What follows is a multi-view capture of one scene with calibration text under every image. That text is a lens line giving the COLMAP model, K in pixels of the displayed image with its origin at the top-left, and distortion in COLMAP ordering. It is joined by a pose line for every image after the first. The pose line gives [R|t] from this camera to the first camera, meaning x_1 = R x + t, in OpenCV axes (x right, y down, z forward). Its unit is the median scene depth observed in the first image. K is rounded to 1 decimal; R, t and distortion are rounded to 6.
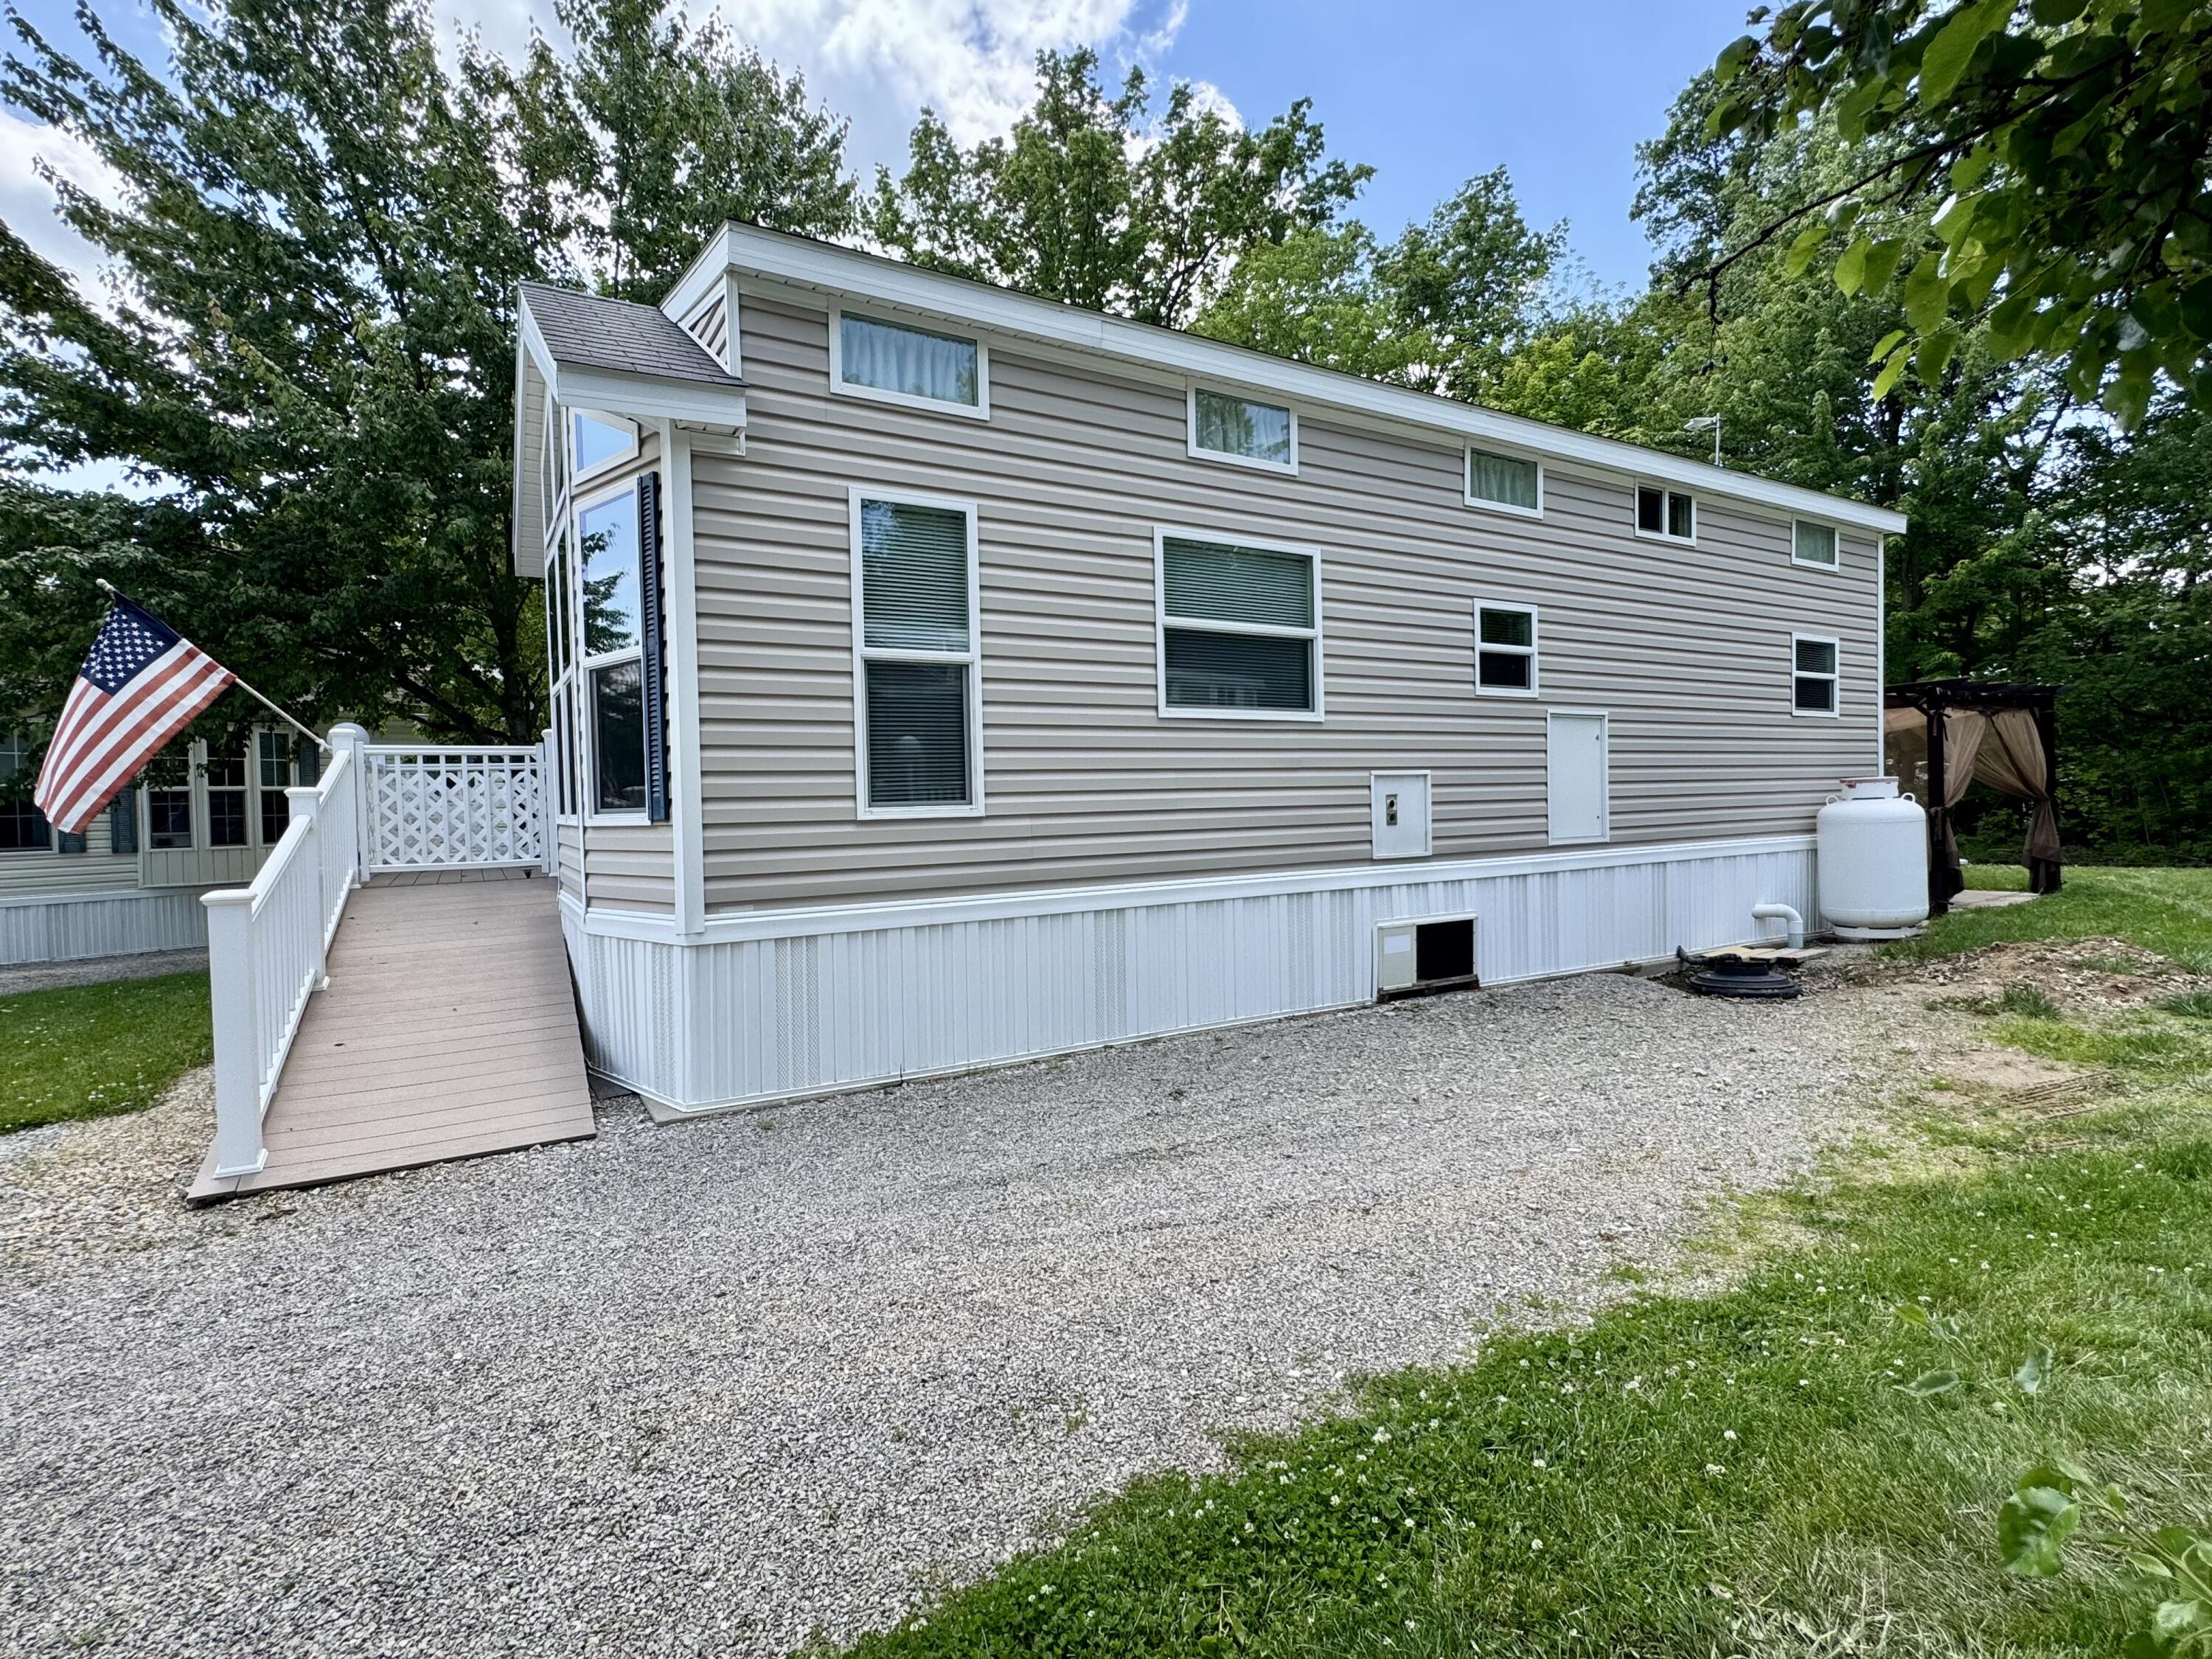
lens RADIAL K [[1075.6, 0, 1101.5], [0, 1075.6, 827.5], [0, 0, 1]] dist [-0.009903, 0.000077]
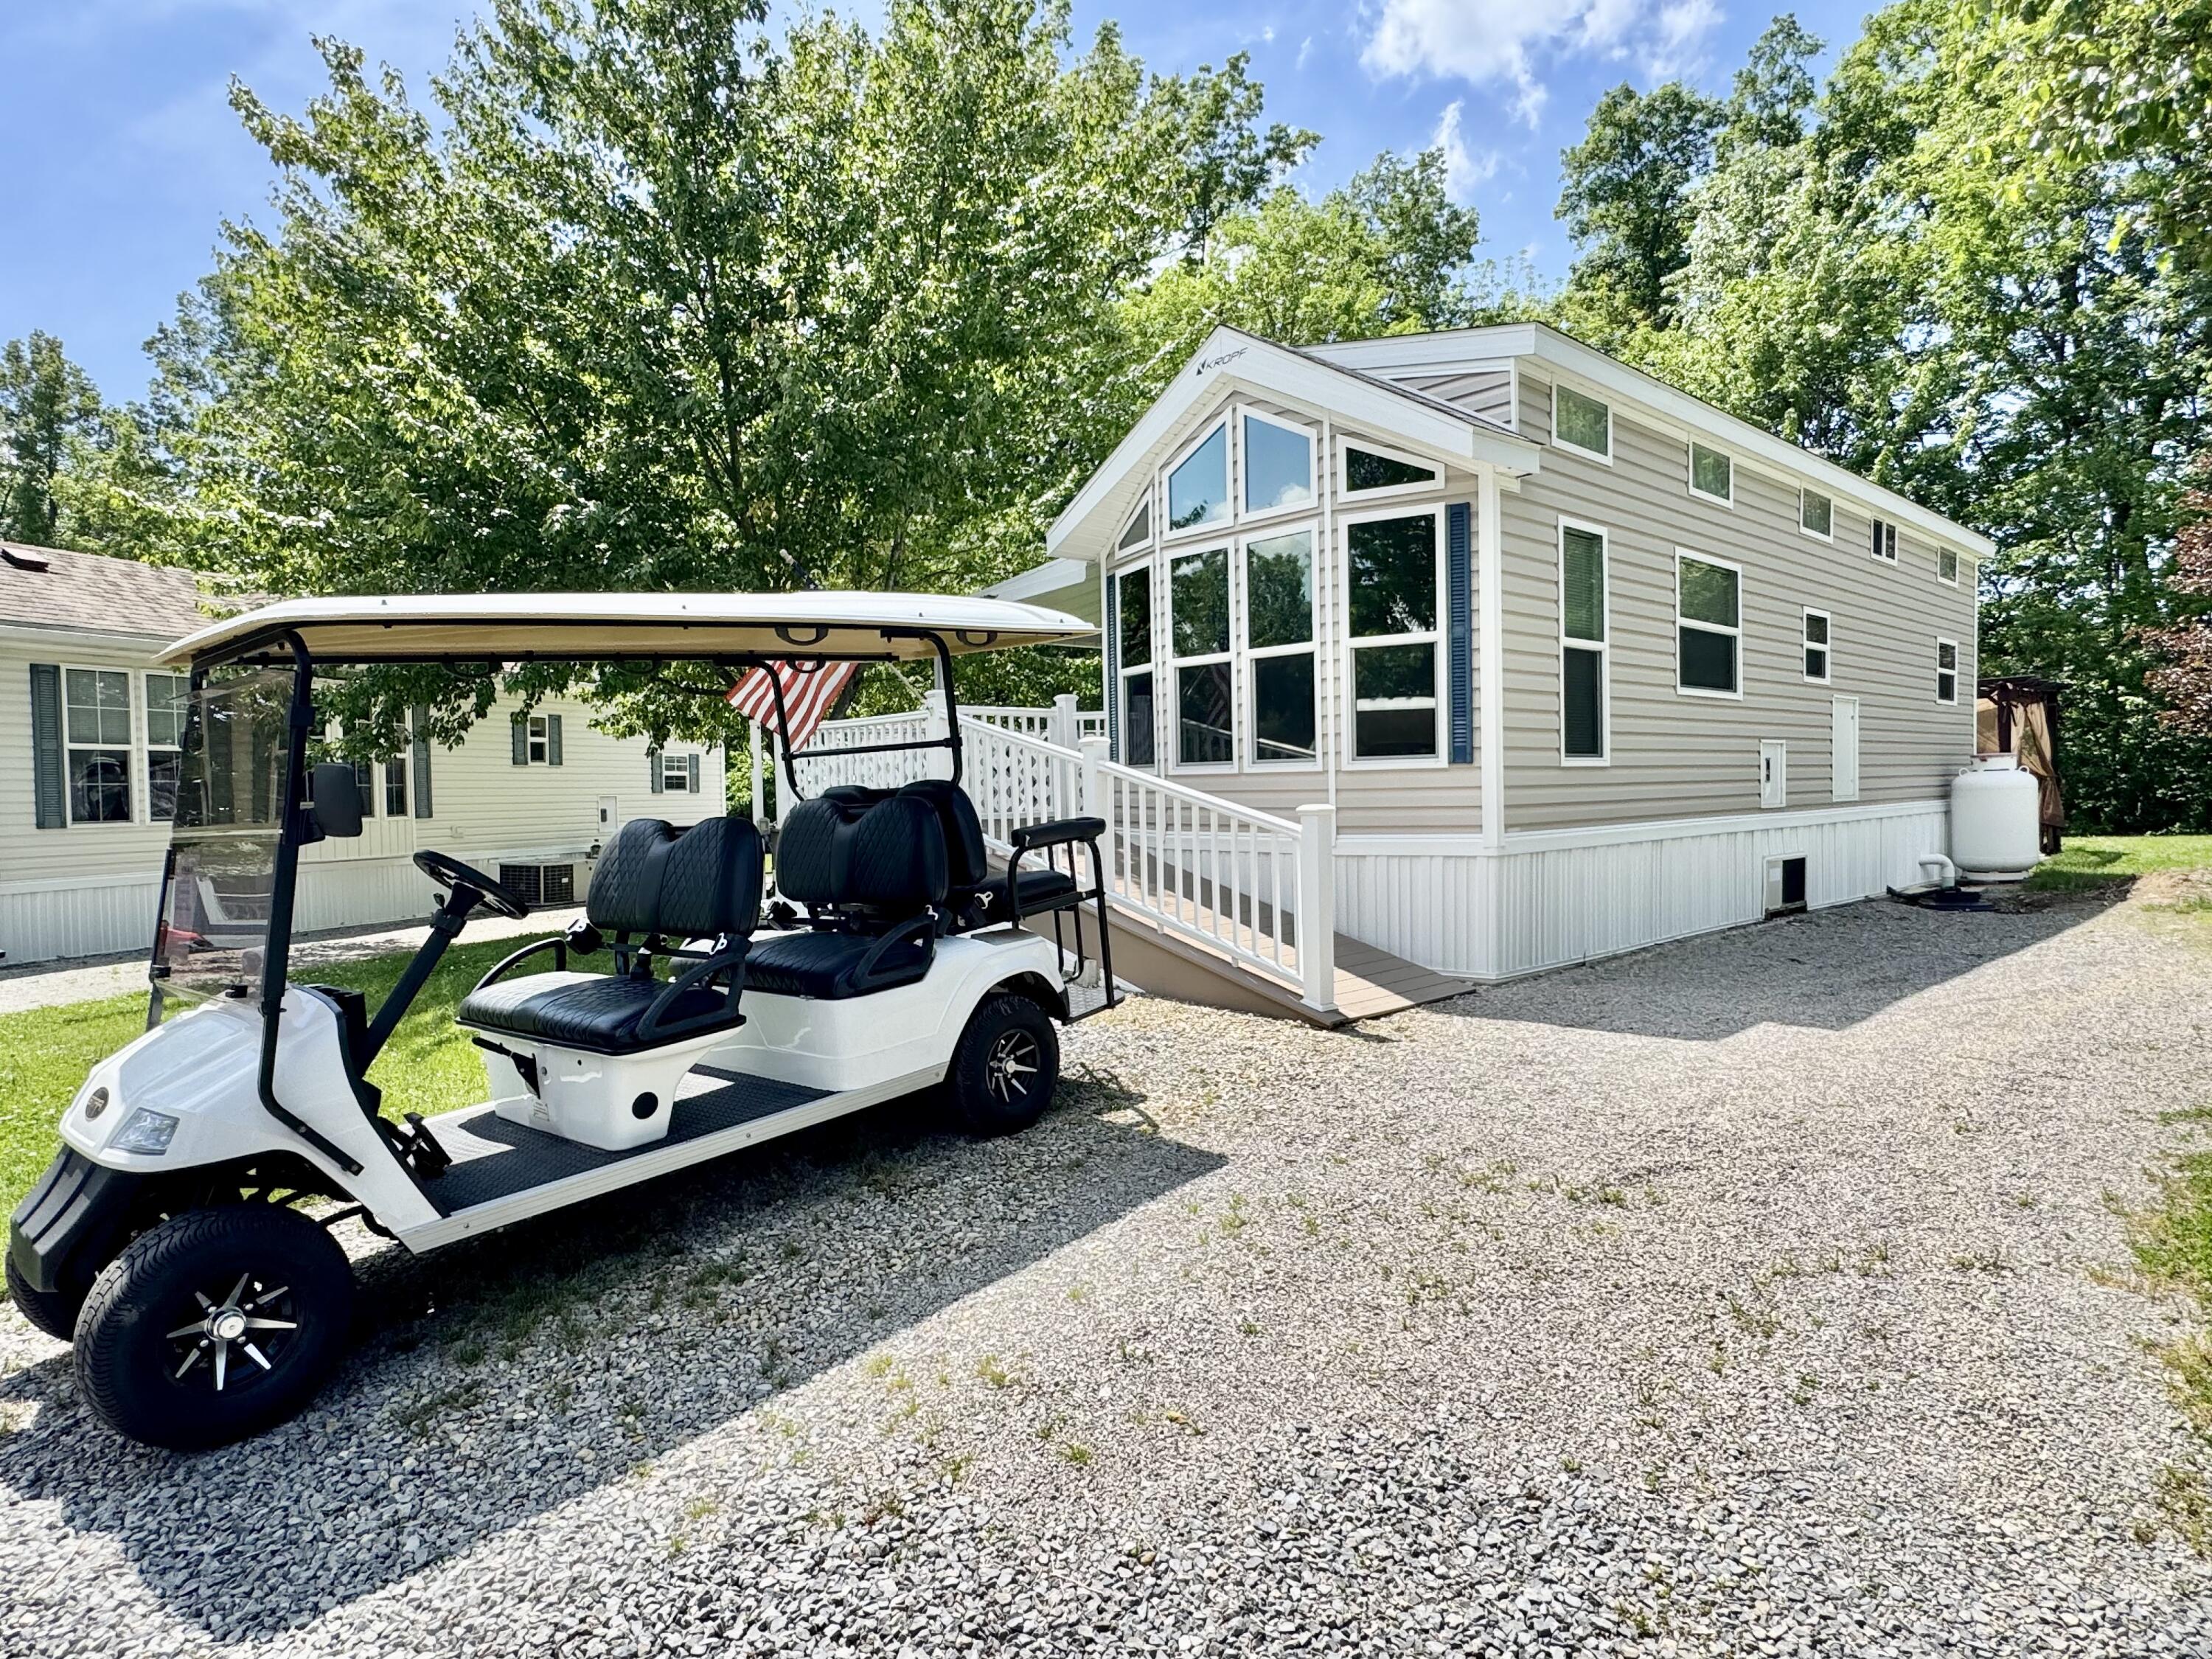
lens RADIAL K [[1220.9, 0, 1099.0], [0, 1220.9, 821.9], [0, 0, 1]] dist [-0.001714, -0.000552]
pose [[0.981692, 0.001377, 0.190471, -0.774483], [-0.001476, 0.999999, 0.000381, 0.044605], [-0.190470, -0.000655, 0.981693, -0.275144]]
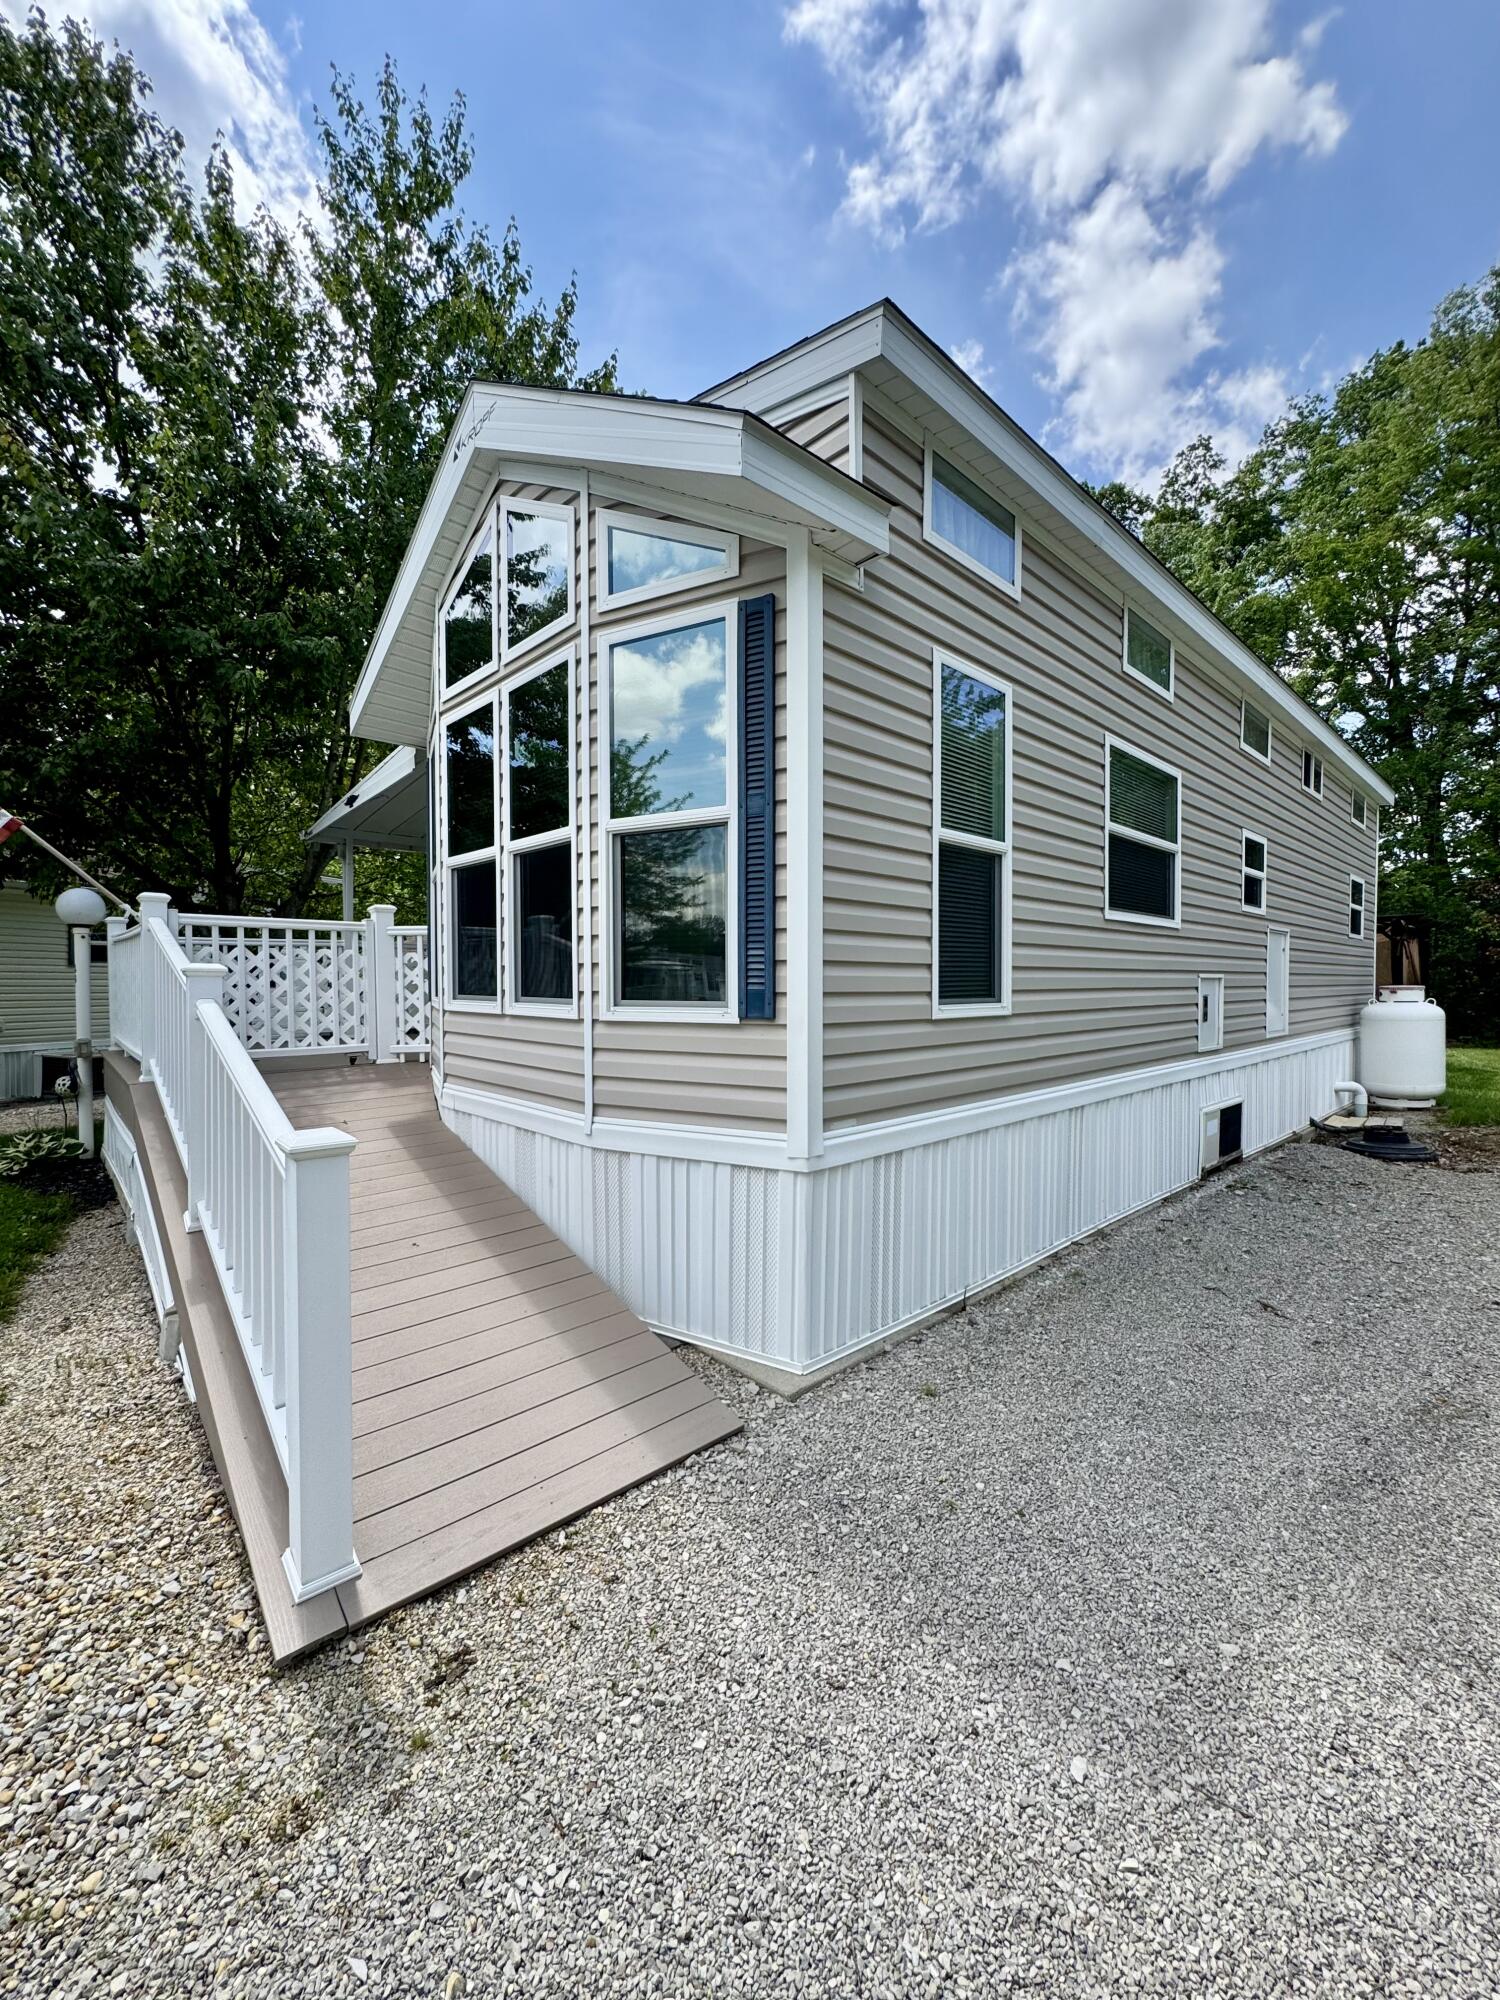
lens RADIAL K [[800.3, 0, 754.1], [0, 800.3, 998.6], [0, 0, 1]] dist [-0.003475, 0.000638]
pose [[0.975839, 0.019402, 0.217627, -0.371263], [-0.017984, 0.999802, -0.008498, -0.011043], [-0.217749, 0.004379, 0.975995, 0.269734]]
